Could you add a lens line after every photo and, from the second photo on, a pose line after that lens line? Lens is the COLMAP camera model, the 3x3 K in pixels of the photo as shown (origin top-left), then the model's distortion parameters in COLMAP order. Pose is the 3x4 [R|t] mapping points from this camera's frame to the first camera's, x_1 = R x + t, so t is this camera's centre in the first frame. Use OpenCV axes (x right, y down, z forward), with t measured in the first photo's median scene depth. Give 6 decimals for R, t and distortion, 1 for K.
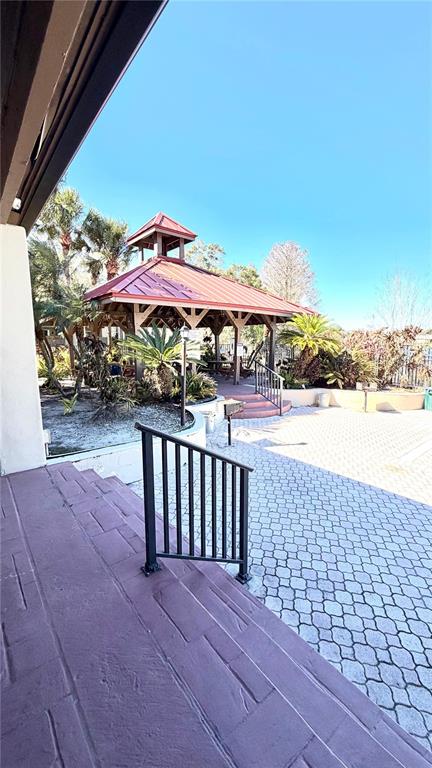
lens RADIAL K [[301.1, 0, 216.6], [0, 301.1, 383.8], [0, 0, 1]] dist [-0.006888, 0.000123]
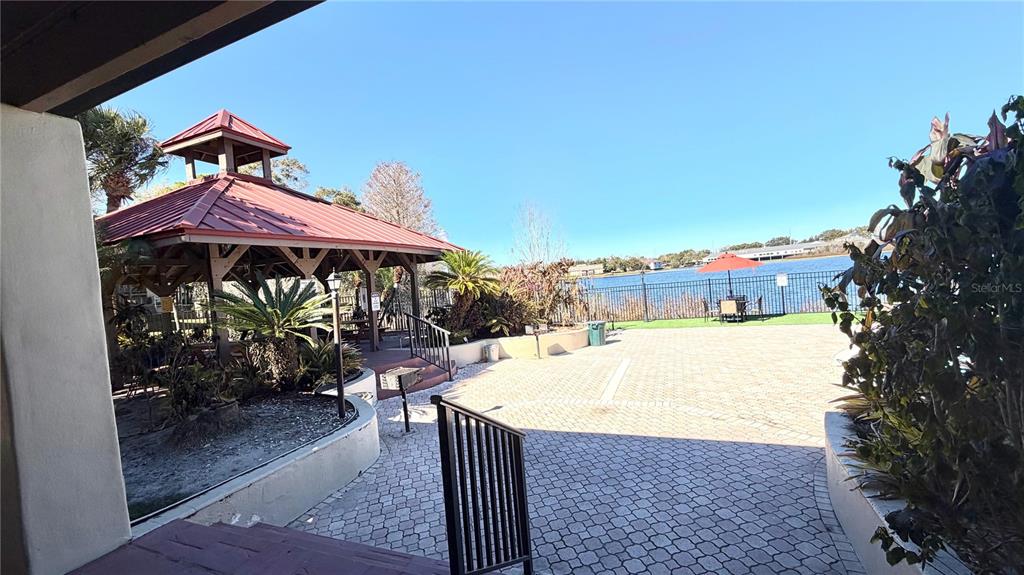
lens RADIAL K [[401.5, 0, 509.9], [0, 401.5, 290.8], [0, 0, 1]] dist [-0.006888, 0.000123]
pose [[0.879026, -0.084254, 0.469269, -0.104606], [0.144928, 0.984905, -0.094643, -0.001187], [-0.454212, 0.151204, 0.877969, -0.002017]]
